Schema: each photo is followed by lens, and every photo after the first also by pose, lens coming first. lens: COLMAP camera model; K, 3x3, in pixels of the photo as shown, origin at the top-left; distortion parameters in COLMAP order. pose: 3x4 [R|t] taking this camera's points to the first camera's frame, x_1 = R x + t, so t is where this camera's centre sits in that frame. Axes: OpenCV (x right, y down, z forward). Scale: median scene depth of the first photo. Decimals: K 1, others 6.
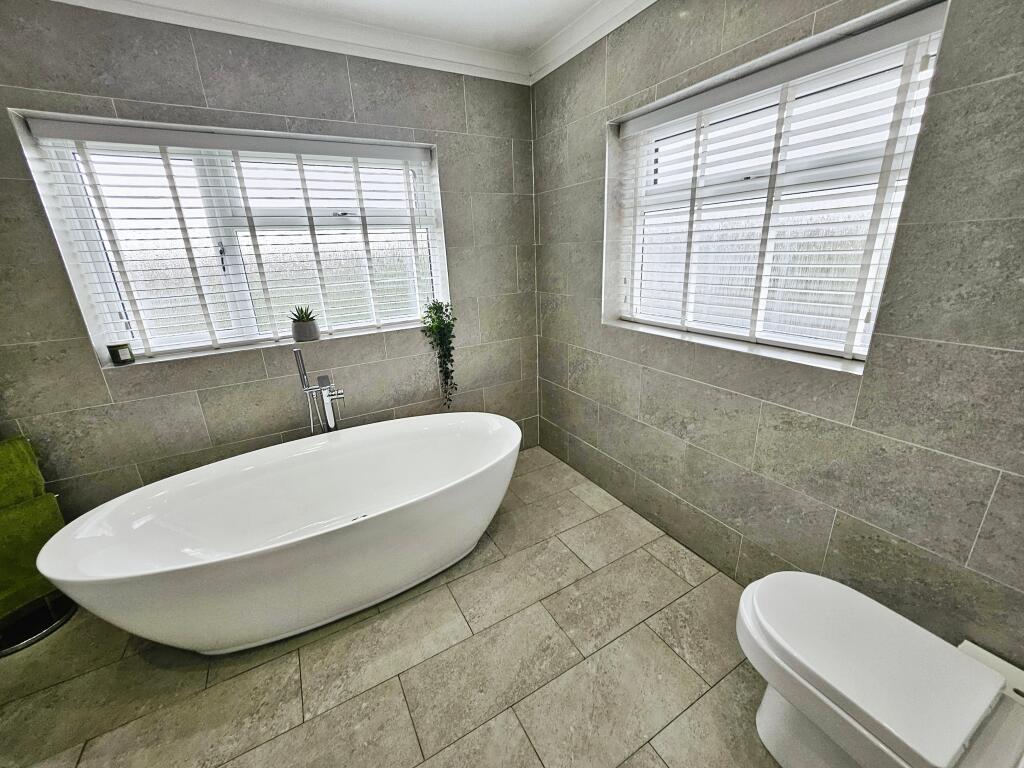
lens RADIAL K [[405.0, 0, 513.2], [0, 405.0, 381.3], [0, 0, 1]] dist [-0.011428, 0.000294]
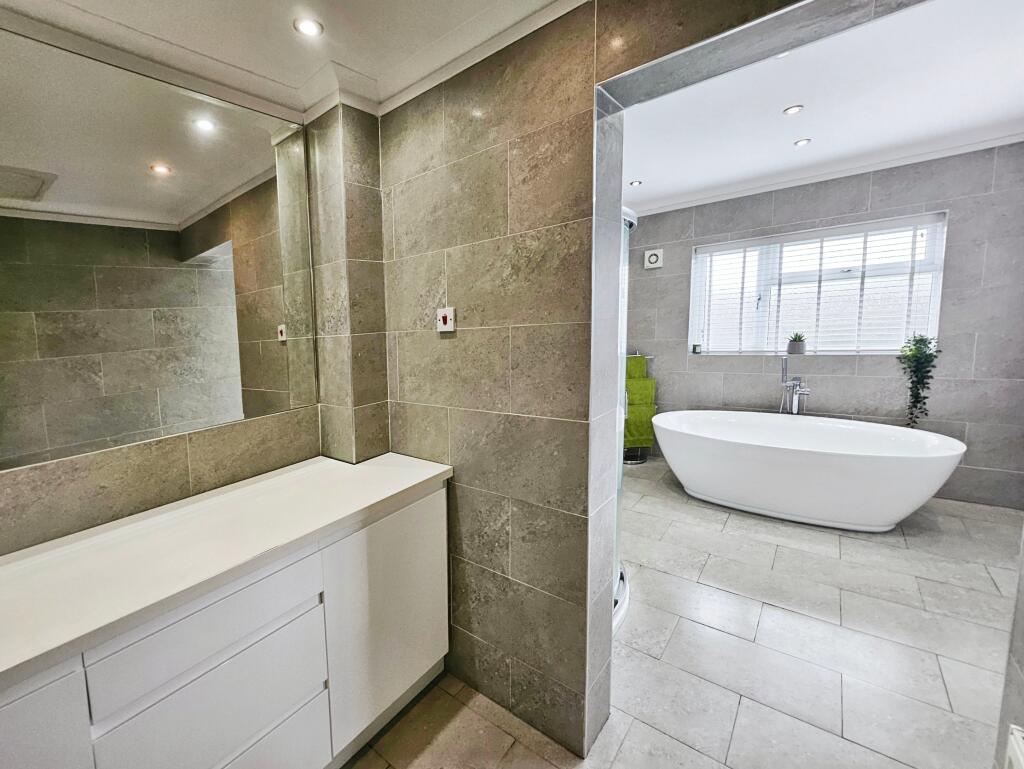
lens RADIAL K [[417.9, 0, 499.4], [0, 417.9, 403.5], [0, 0, 1]] dist [0.000191, -0.000183]
pose [[0.383526, 0.202424, -0.901073, 0.548909], [-0.233151, 0.965302, 0.117616, 0.160725], [0.893615, 0.164977, 0.417414, -0.665208]]
